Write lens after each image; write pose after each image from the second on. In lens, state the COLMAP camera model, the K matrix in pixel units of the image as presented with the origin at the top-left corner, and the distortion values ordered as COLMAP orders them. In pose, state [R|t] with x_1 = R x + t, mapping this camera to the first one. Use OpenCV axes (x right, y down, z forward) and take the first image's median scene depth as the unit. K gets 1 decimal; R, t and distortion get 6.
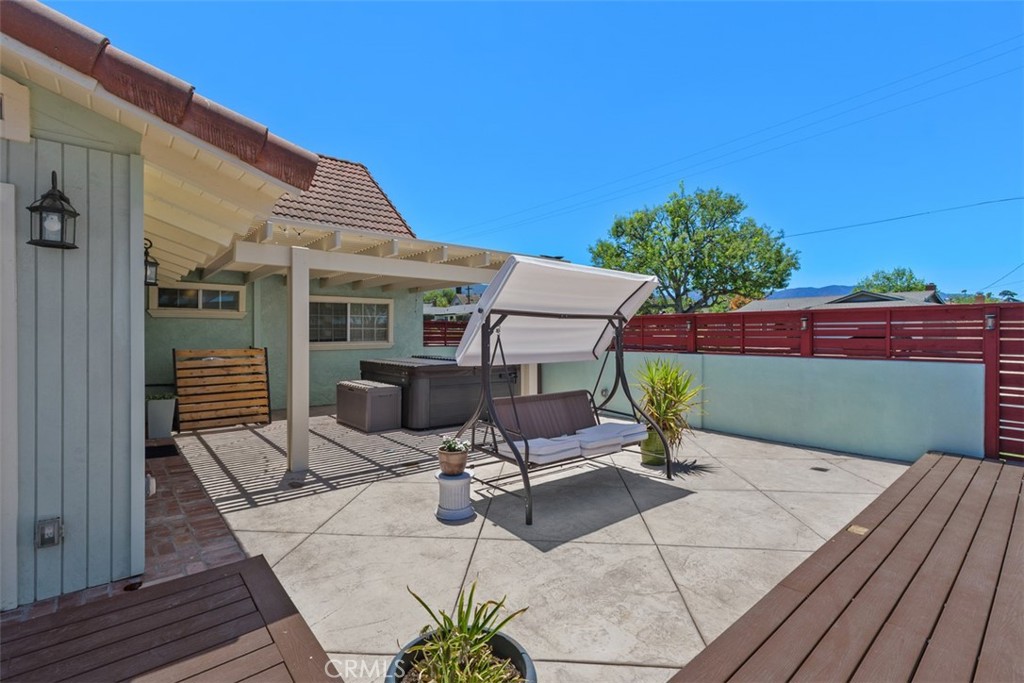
lens RADIAL K [[468.3, 0, 510.7], [0, 468.3, 336.3], [0, 0, 1]] dist [-0.001143, -0.000023]
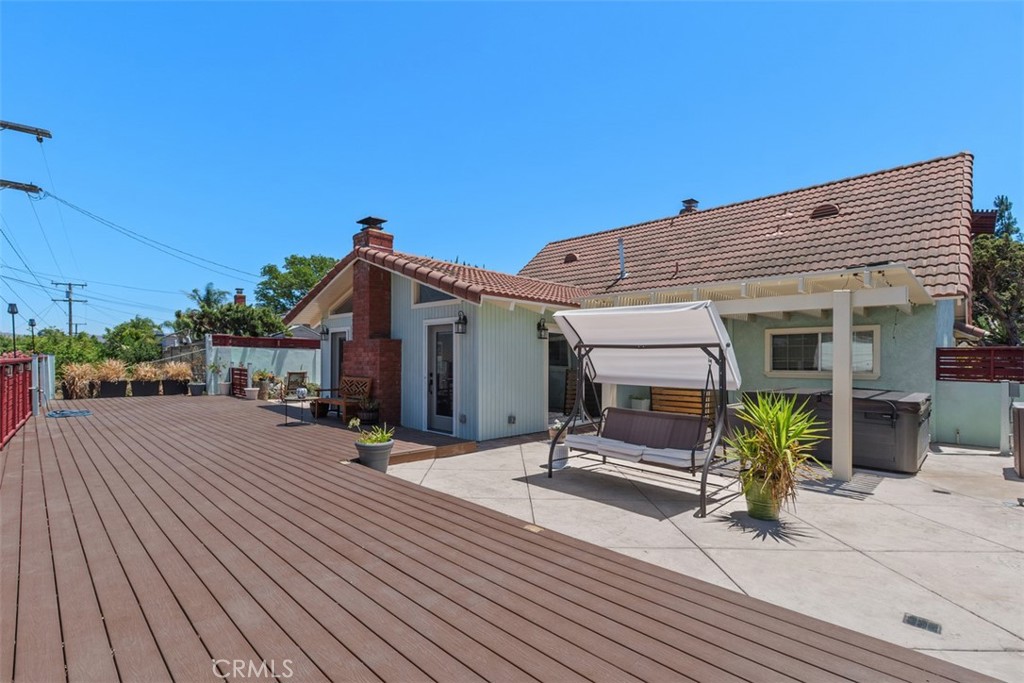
lens RADIAL K [[468.3, 0, 533.1], [0, 468.3, 366.4], [0, 0, 1]] dist [-0.001143, -0.000023]
pose [[0.123214, 0.014873, -0.992269, 0.606244], [-0.016067, 0.999787, 0.012991, -0.001572], [0.992250, 0.014342, 0.123427, 0.272003]]
